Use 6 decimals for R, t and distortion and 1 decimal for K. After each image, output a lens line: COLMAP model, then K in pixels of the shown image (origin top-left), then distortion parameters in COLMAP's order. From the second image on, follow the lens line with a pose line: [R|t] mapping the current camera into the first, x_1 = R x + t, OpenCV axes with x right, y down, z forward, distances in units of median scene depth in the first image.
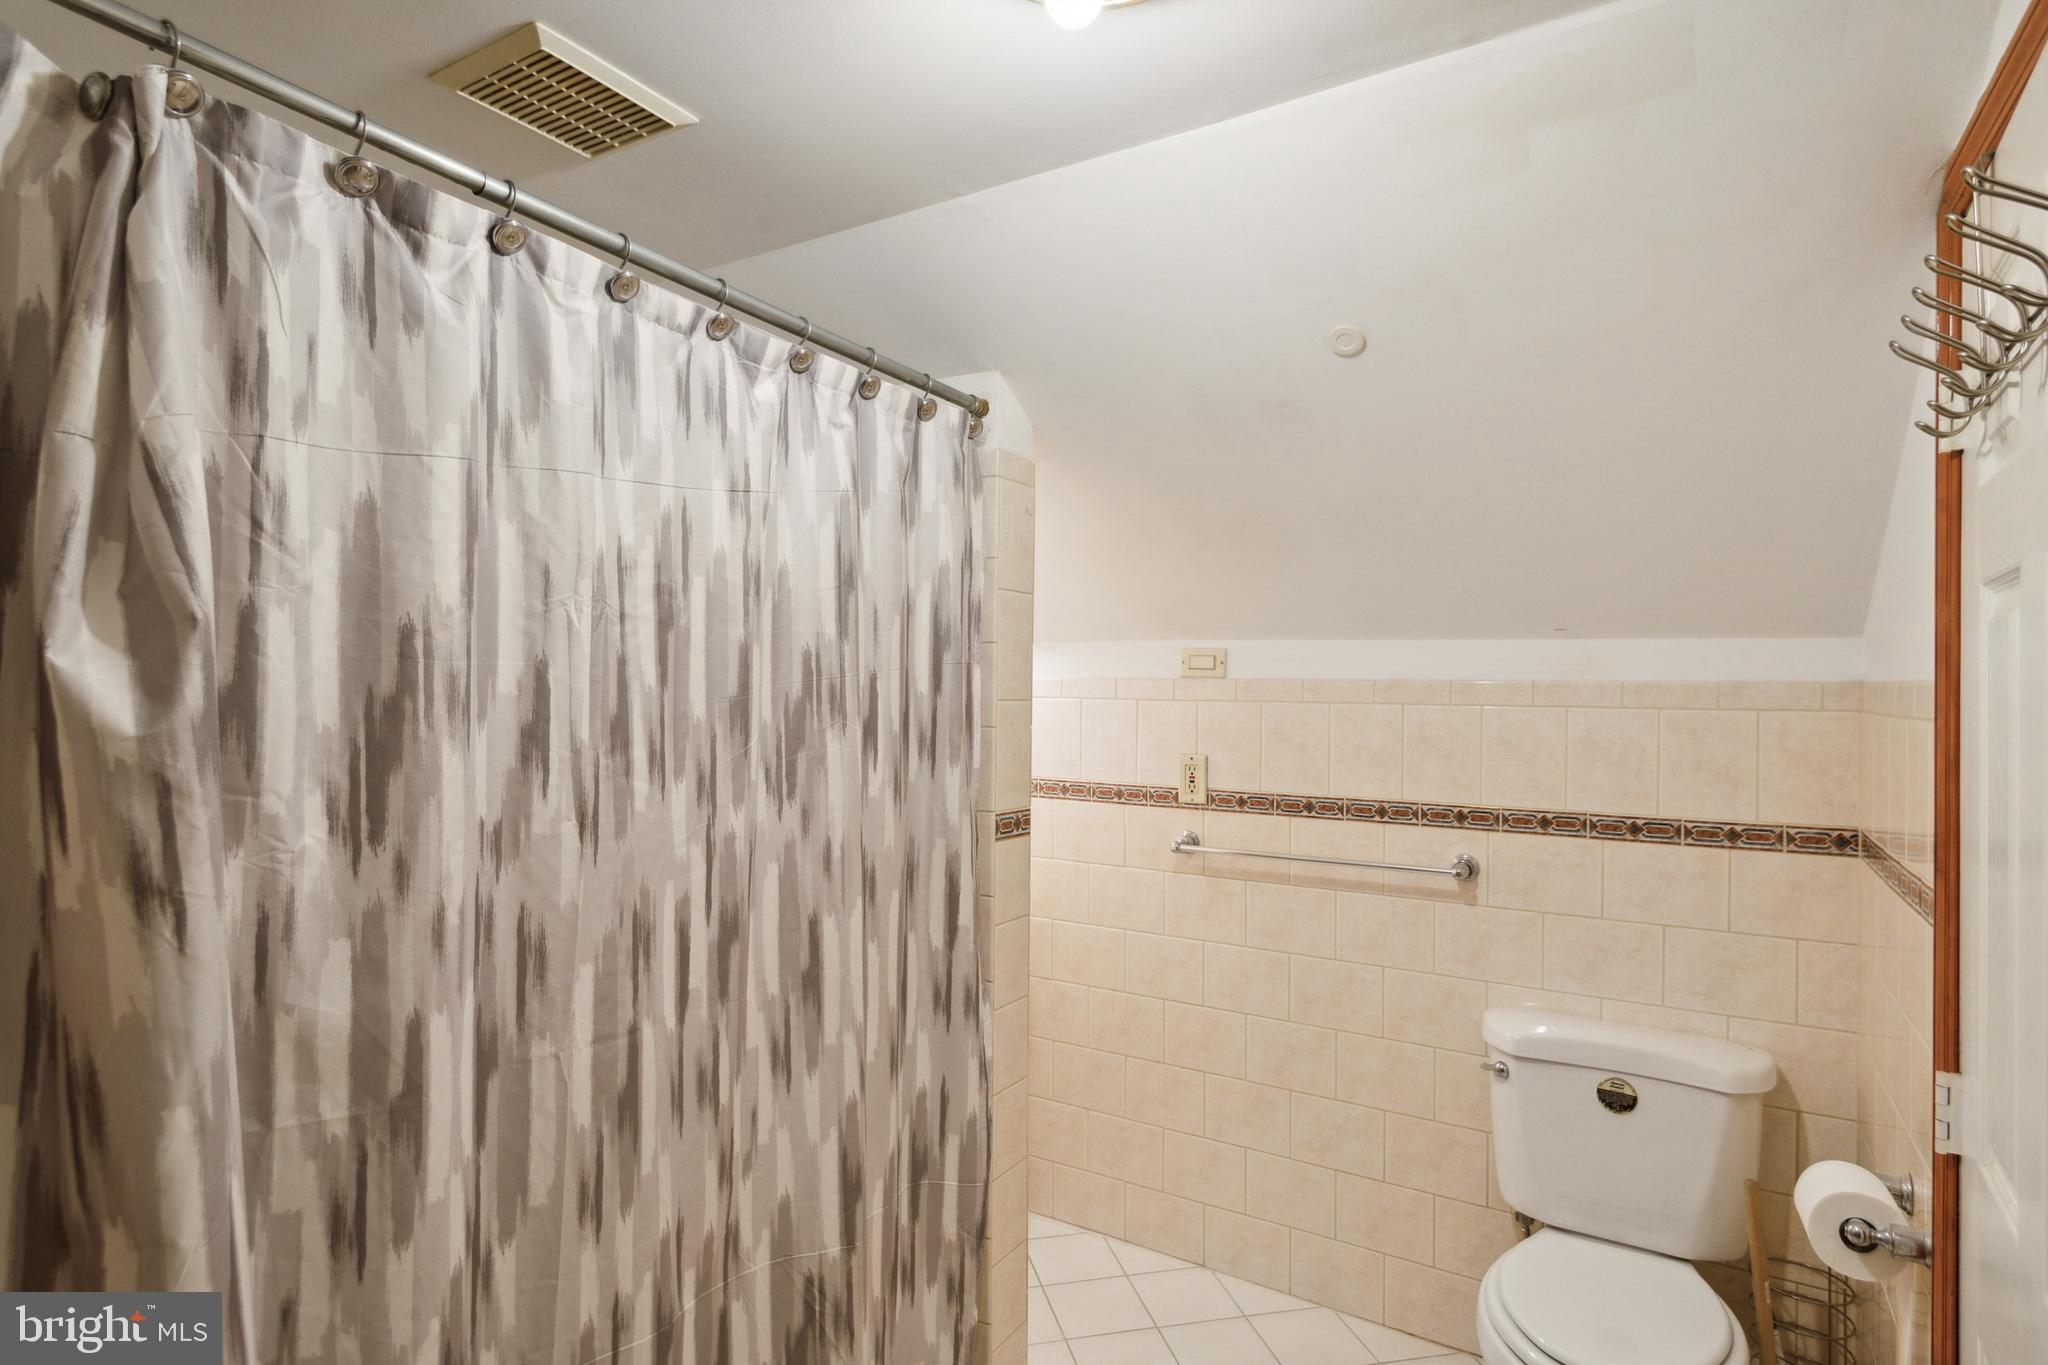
lens RADIAL K [[1052.6, 0, 1022.1], [0, 1052.6, 692.7], [0, 0, 1]] dist [-0.000791, -0.000477]
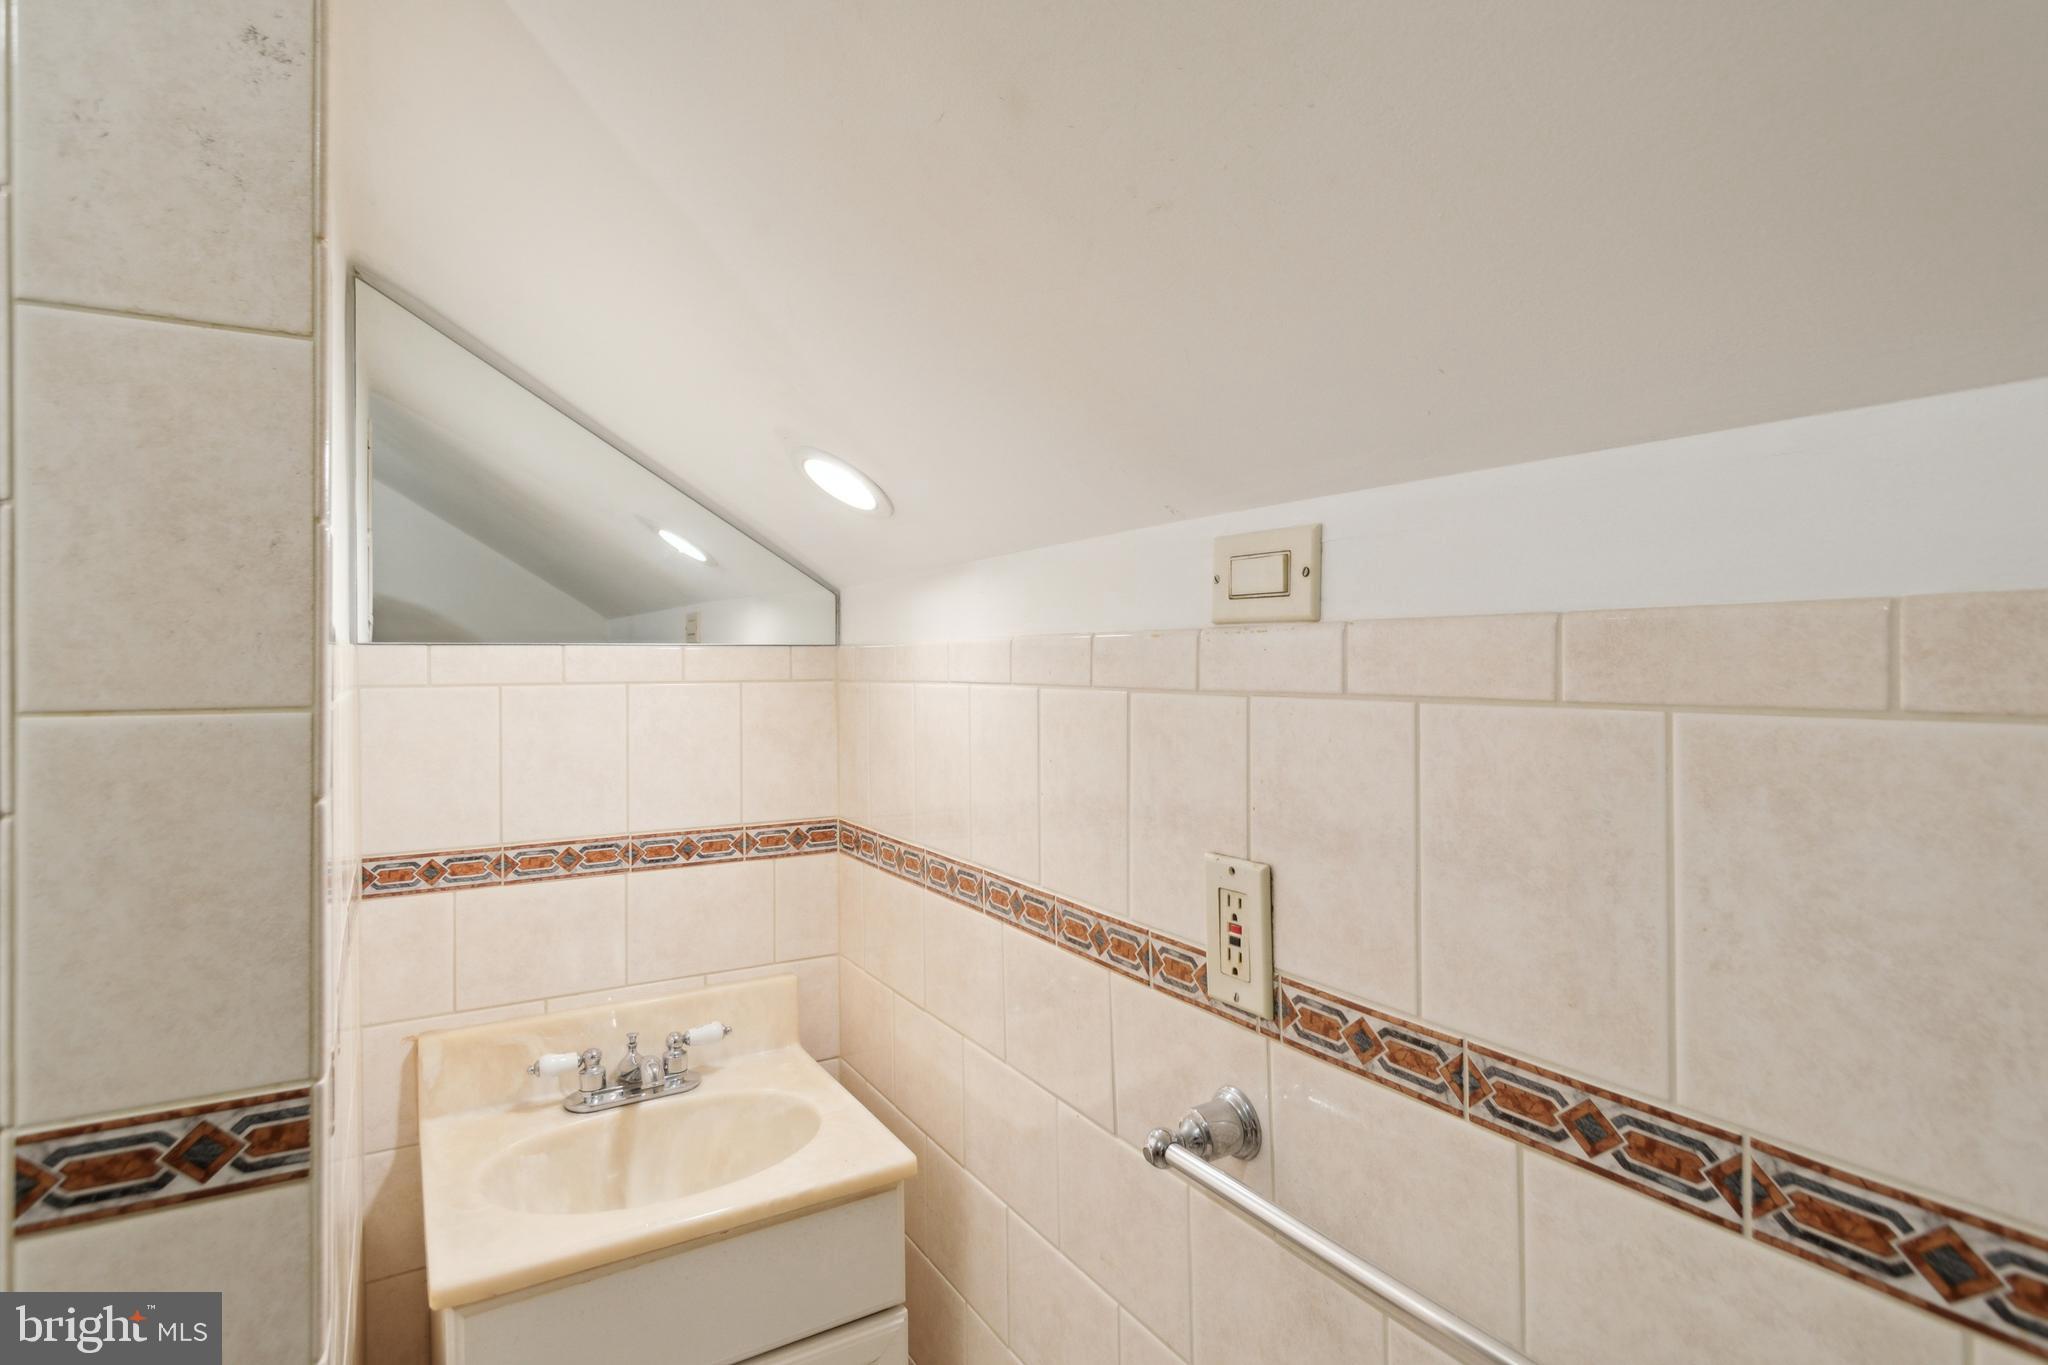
lens RADIAL K [[1052.6, 0, 1027.1], [0, 1052.6, 668.7], [0, 0, 1]] dist [-0.000791, -0.000477]
pose [[0.887650, -0.011209, -0.460382, 0.257795], [0.012447, 0.999922, -0.000347, -0.000974], [0.460351, -0.005423, 0.887721, 0.686401]]
